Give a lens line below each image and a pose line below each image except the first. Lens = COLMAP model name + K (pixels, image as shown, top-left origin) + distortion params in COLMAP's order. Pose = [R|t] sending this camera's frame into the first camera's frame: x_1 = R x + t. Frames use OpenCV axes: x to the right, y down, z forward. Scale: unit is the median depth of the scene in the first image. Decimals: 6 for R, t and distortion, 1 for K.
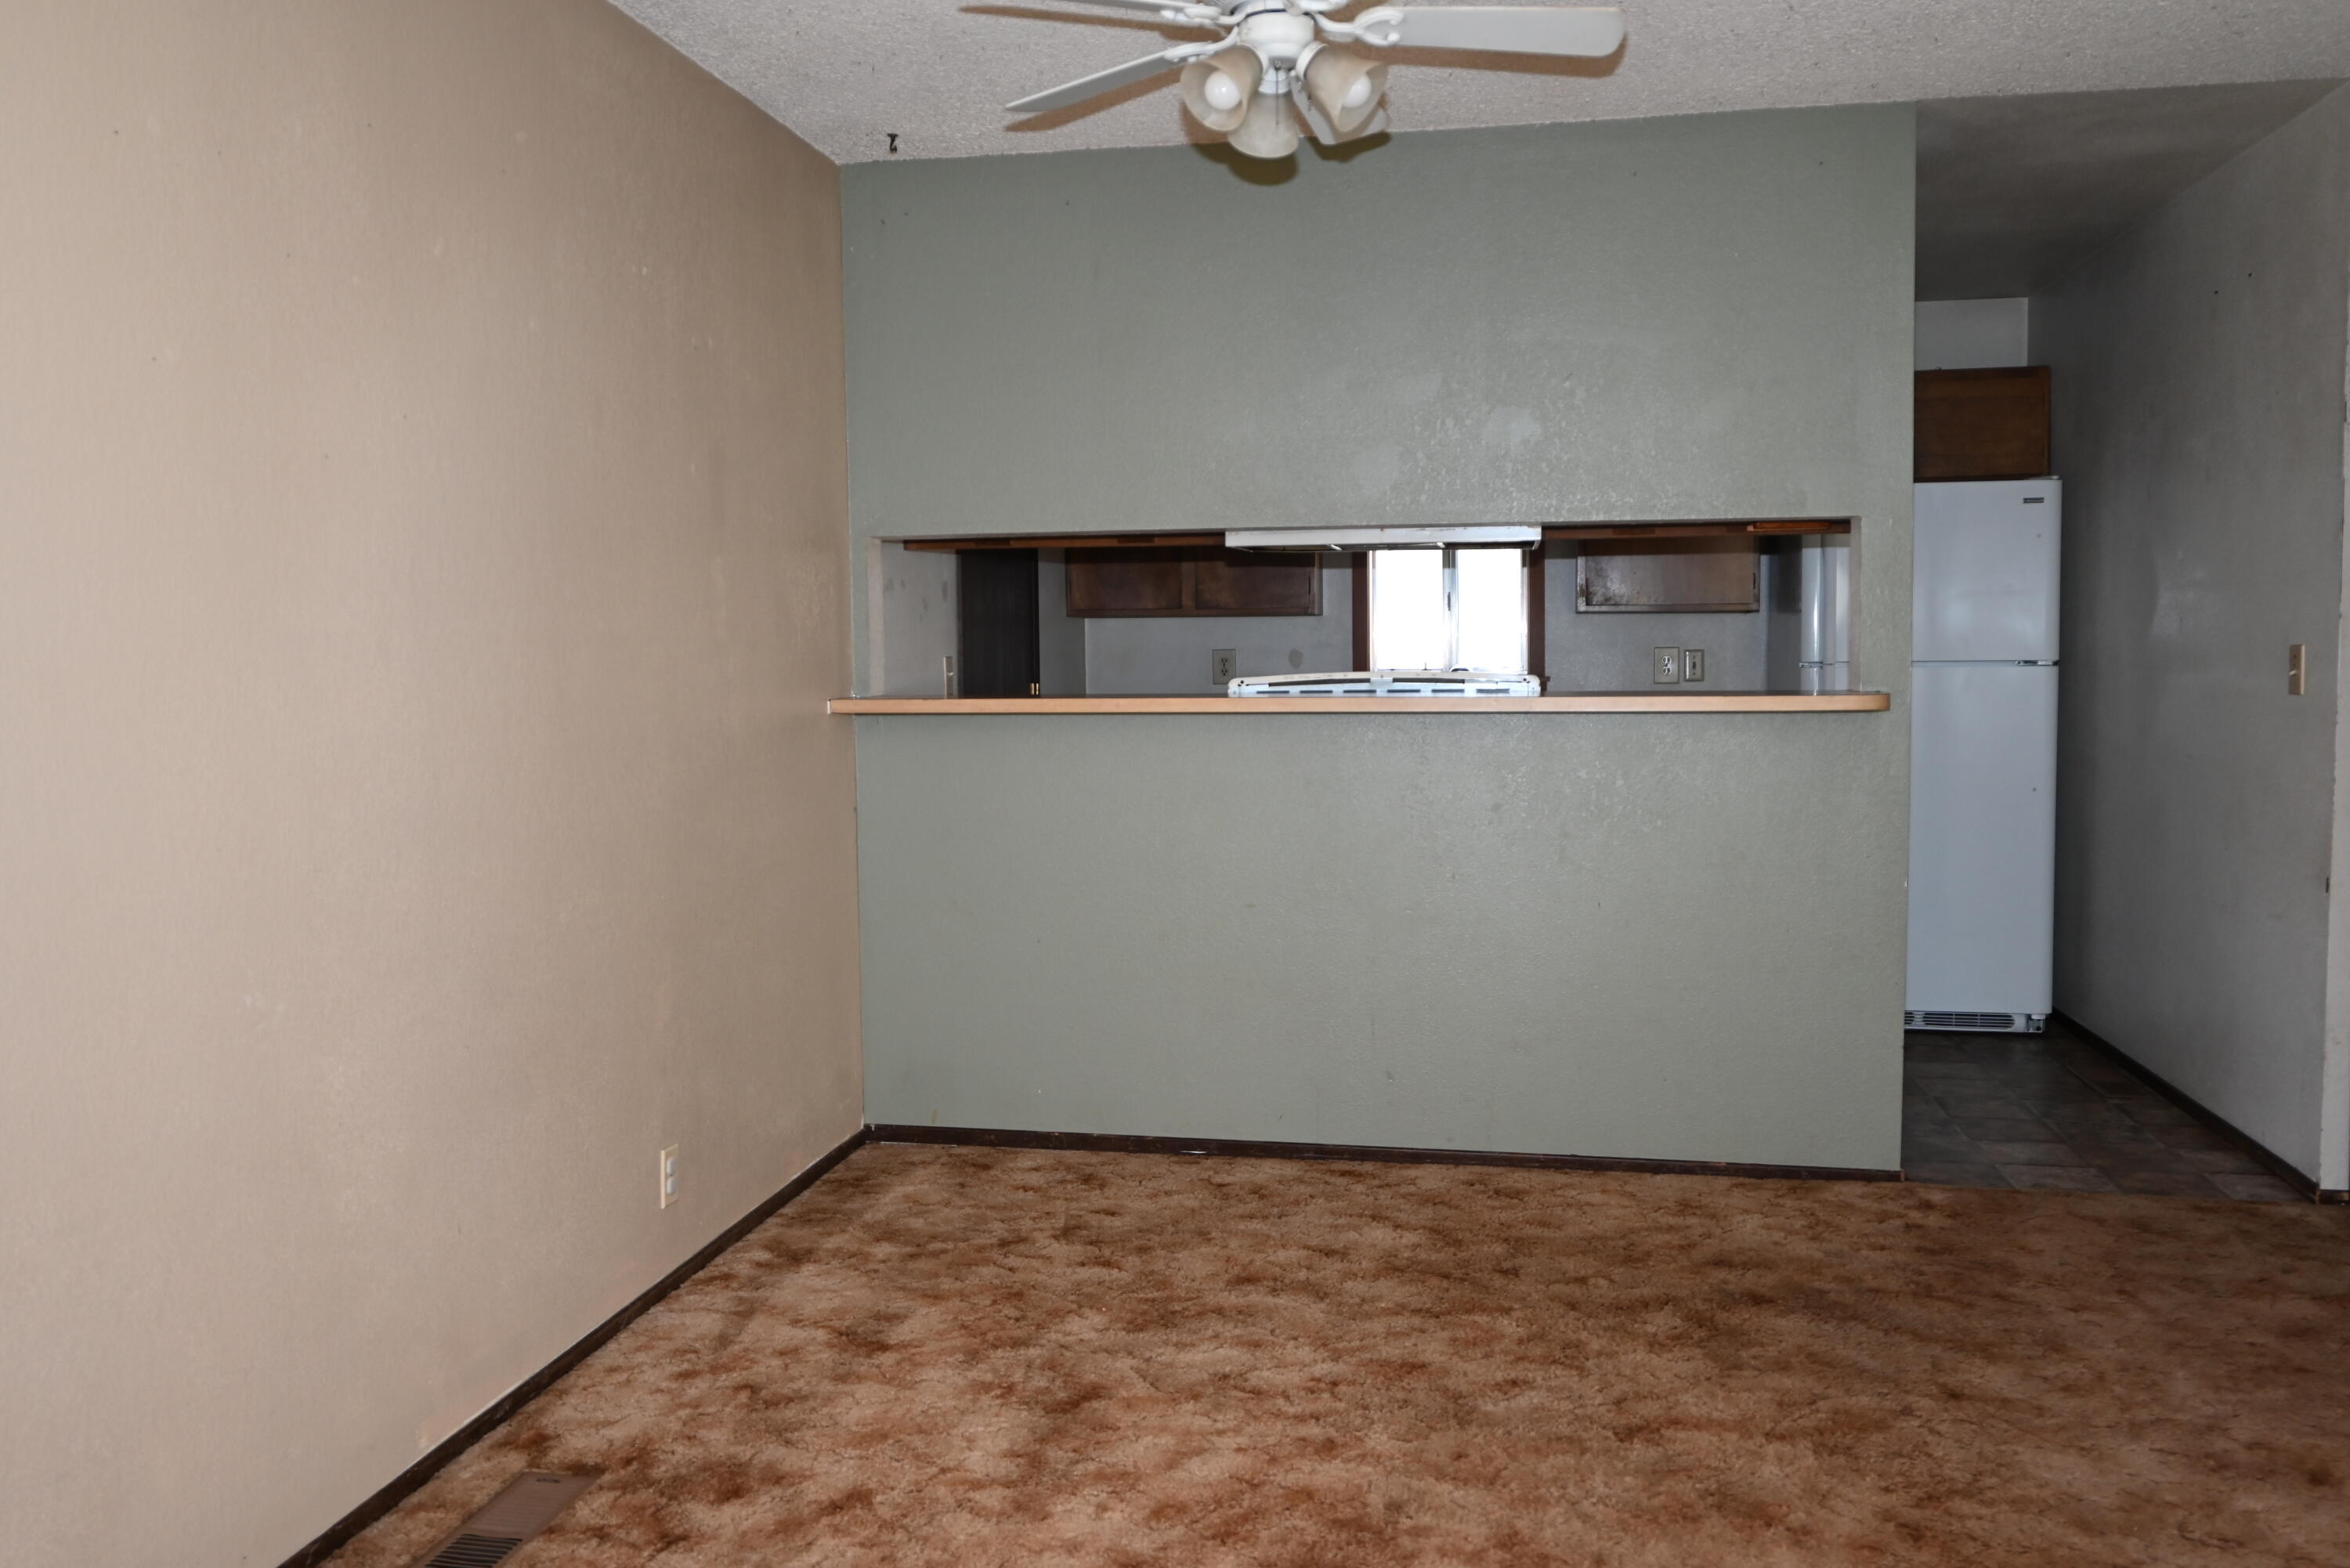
lens RADIAL K [[1887.3, 0, 1175.0], [0, 1887.3, 784.0], [0, 0, 1]] dist [0.007763, 0.006812]
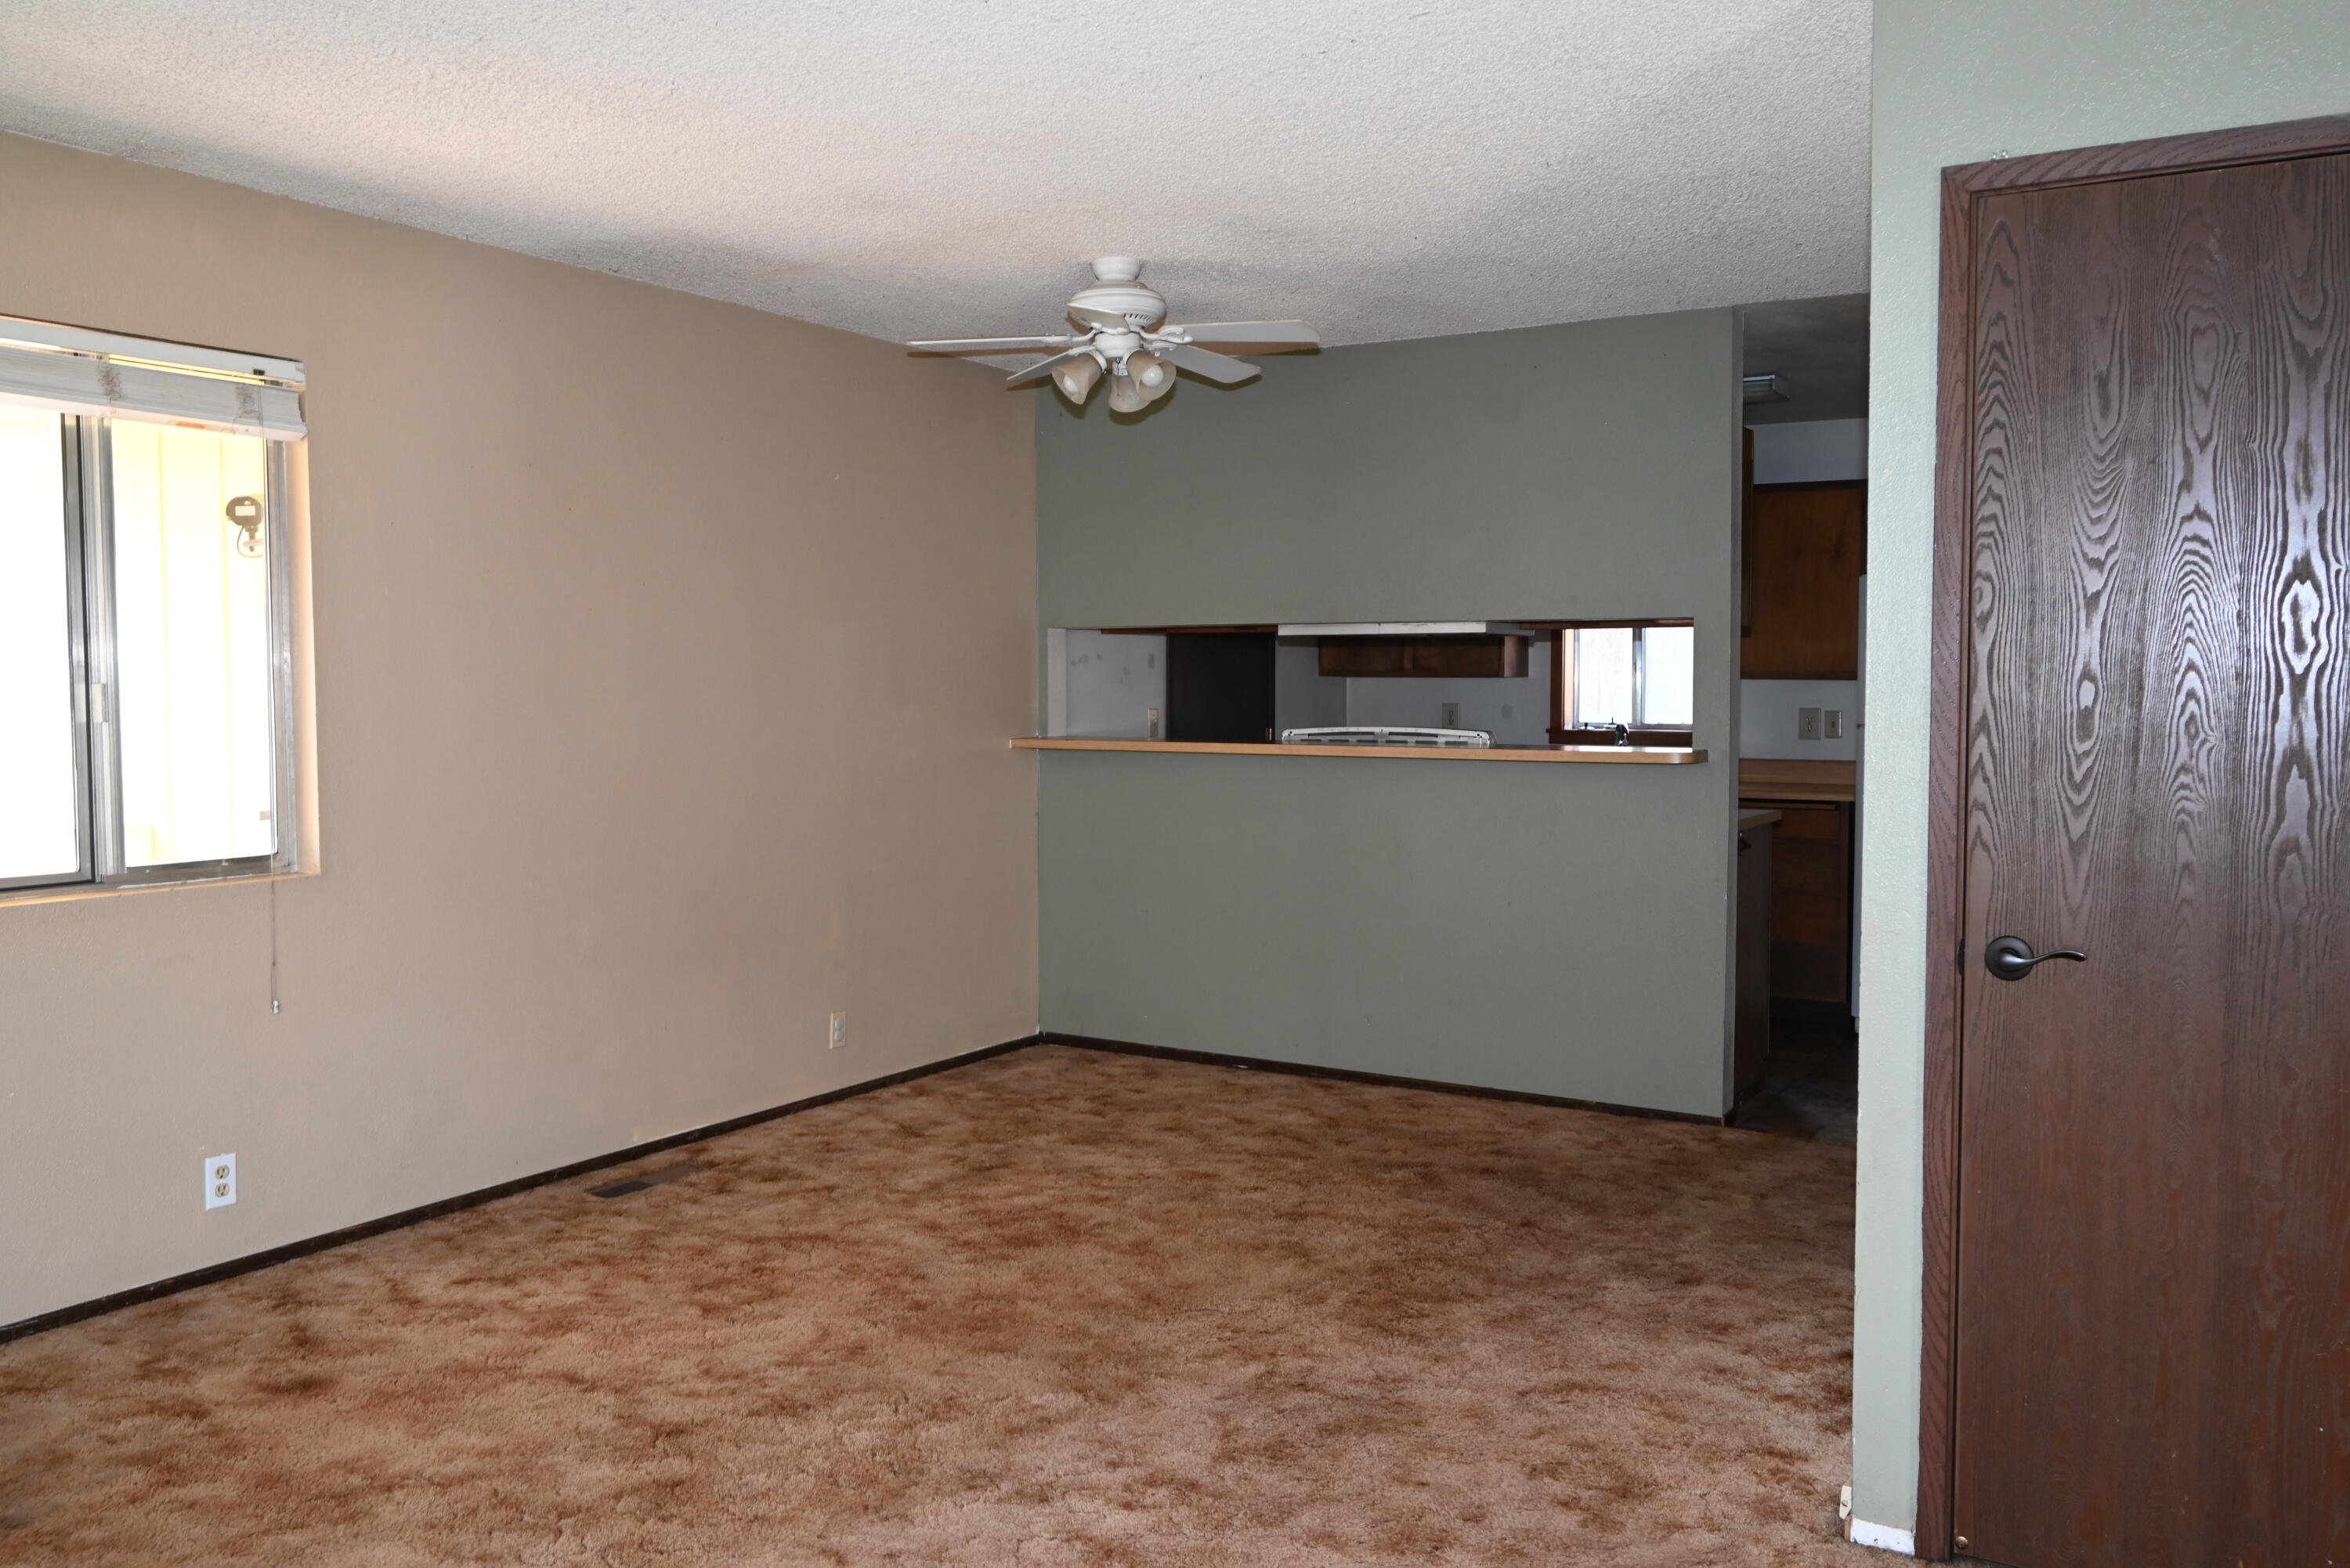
lens RADIAL K [[1887.3, 0, 1175.0], [0, 1887.3, 784.0], [0, 0, 1]] dist [0.007763, 0.006812]
pose [[0.933939, 0.028715, -0.356278, 0.660125], [-0.036011, 0.999255, -0.013863, 0.007975], [0.355615, 0.025777, 0.934277, -0.484459]]
